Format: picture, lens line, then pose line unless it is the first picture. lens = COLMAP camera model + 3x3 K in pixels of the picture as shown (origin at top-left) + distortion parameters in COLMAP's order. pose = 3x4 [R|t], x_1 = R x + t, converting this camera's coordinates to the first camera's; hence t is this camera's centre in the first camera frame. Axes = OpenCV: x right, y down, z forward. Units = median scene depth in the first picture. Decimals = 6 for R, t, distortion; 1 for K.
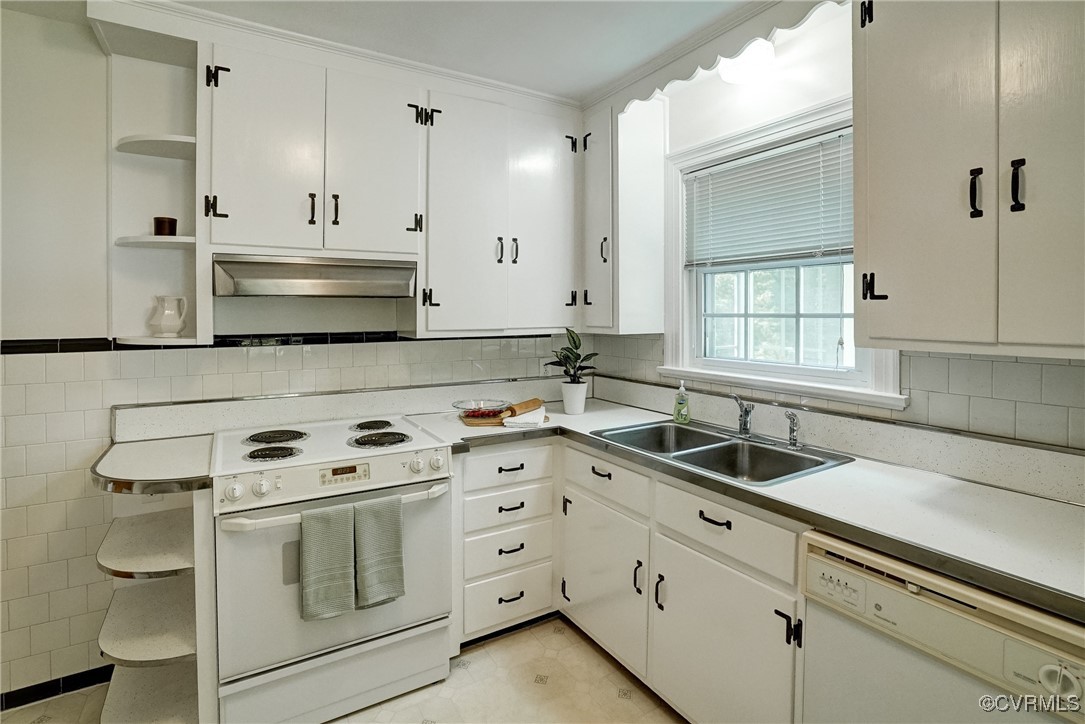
lens RADIAL K [[520.5, 0, 535.8], [0, 520.5, 365.9], [0, 0, 1]] dist [-0.065530, 0.028241]
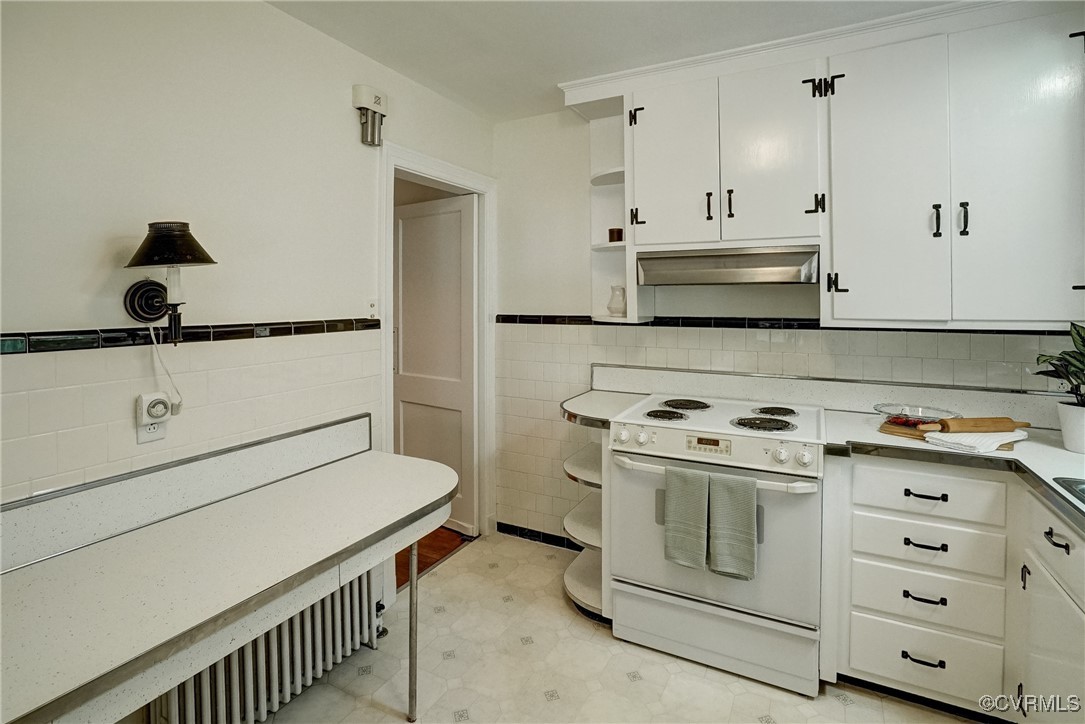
lens RADIAL K [[520.5, 0, 535.8], [0, 520.5, 365.9], [0, 0, 1]] dist [-0.065530, 0.028241]
pose [[0.511469, 0.104405, -0.852935, 0.336511], [-0.083680, 0.993925, 0.071484, -0.006526], [0.855217, 0.034812, 0.517099, 0.094119]]
